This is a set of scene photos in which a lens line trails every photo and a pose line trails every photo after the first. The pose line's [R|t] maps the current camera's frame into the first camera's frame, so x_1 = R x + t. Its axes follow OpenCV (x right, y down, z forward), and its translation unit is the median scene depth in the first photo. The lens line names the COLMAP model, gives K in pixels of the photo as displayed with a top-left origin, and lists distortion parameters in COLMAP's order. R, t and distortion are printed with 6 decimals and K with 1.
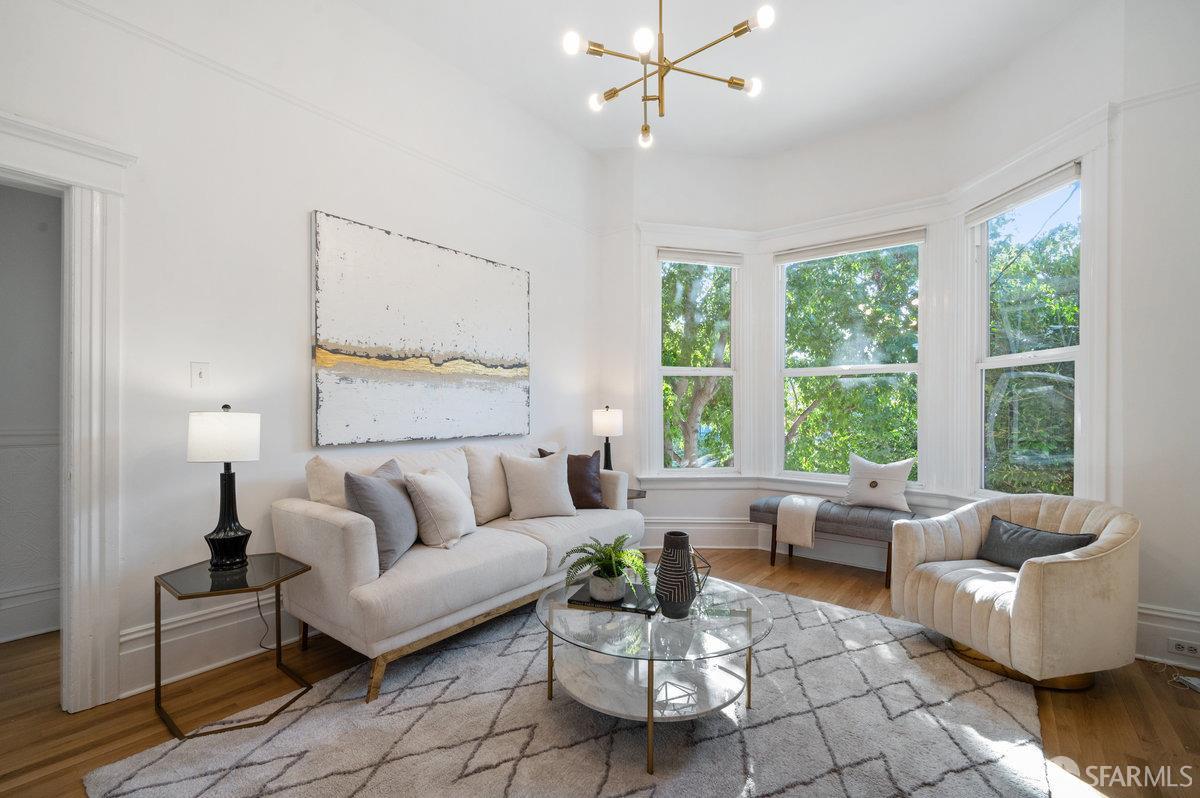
lens RADIAL K [[514.3, 0, 607.6], [0, 514.3, 413.5], [0, 0, 1]] dist [-0.004378, -0.000802]
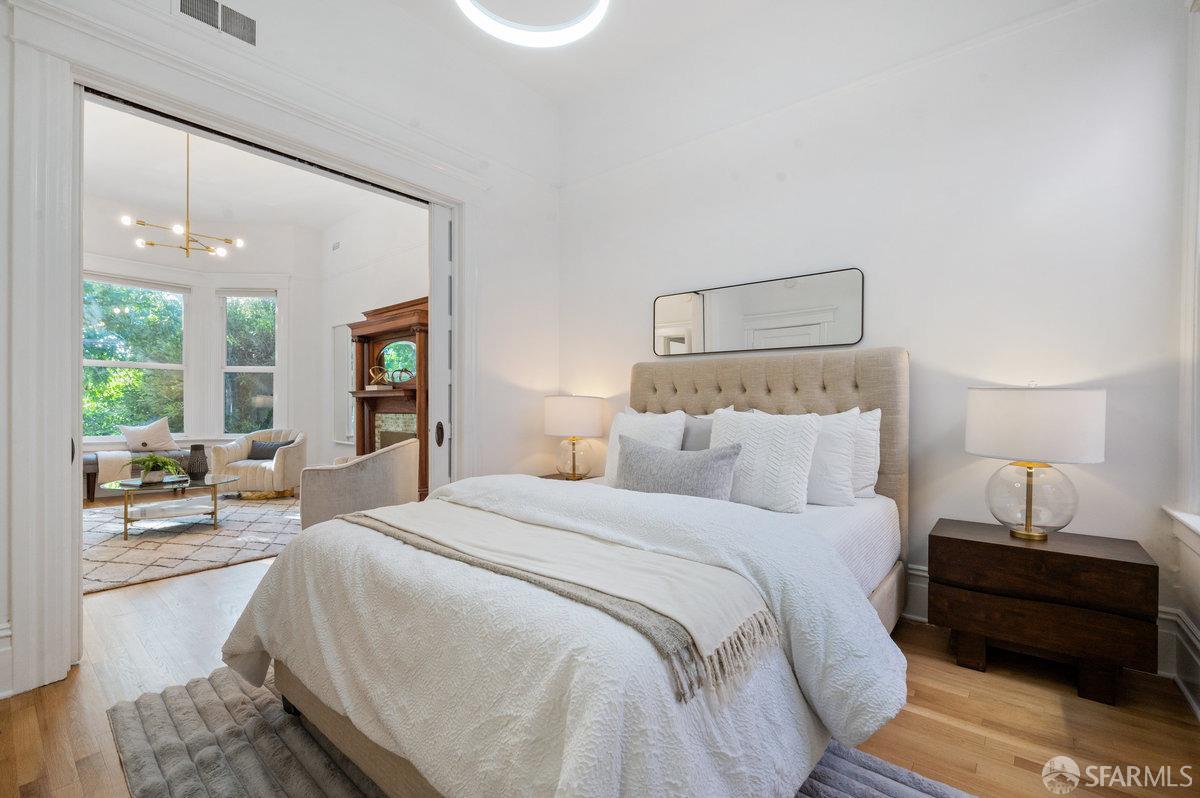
lens RADIAL K [[514.3, 0, 590.1], [0, 514.3, 408.1], [0, 0, 1]] dist [-0.004378, -0.000802]
pose [[0.057376, -0.010055, 0.998302, -1.381473], [-0.007557, 0.999916, 0.010506, 0.022785], [-0.998324, -0.008147, 0.057295, -0.599485]]
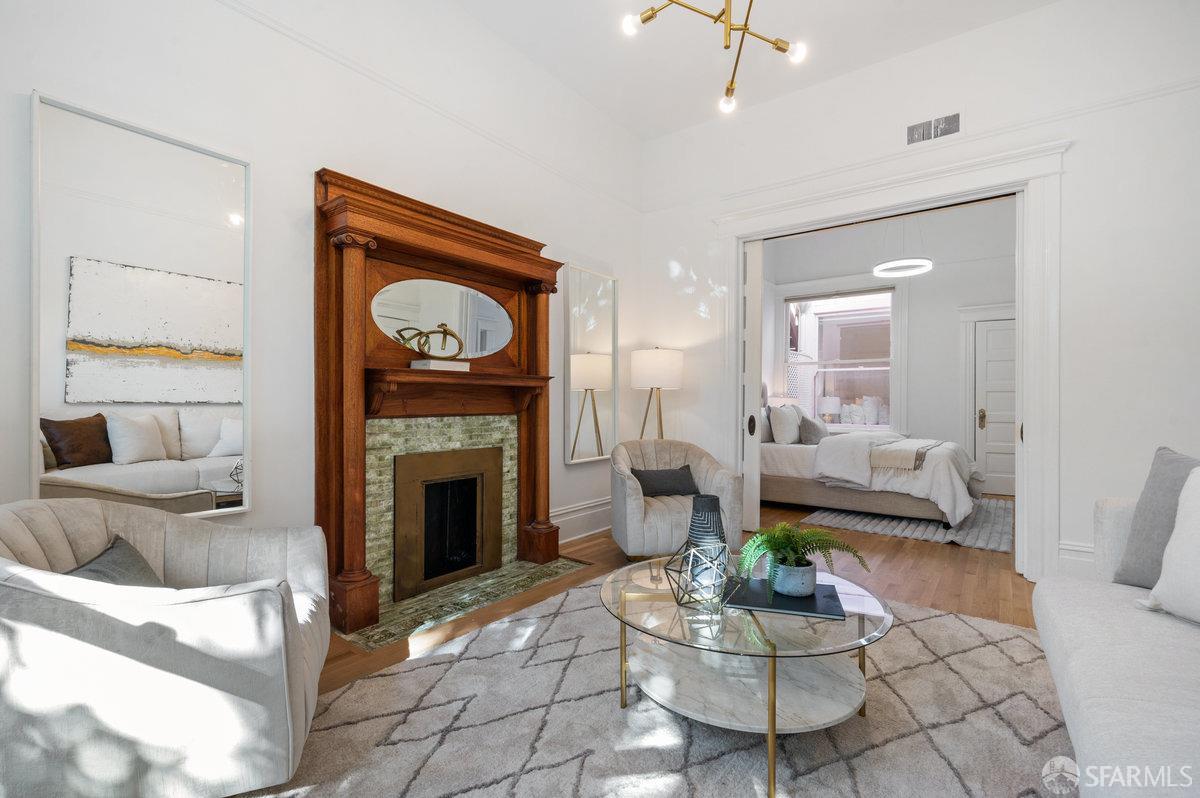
lens RADIAL K [[526.7, 0, 578.8], [0, 526.7, 407.5], [0, 0, 1]] dist [-0.000356, 0.000374]
pose [[-0.999785, -0.008258, 0.019041, 0.239885], [-0.008234, 0.999965, 0.001350, 0.047274], [-0.019051, 0.001193, -0.999818, 1.321391]]
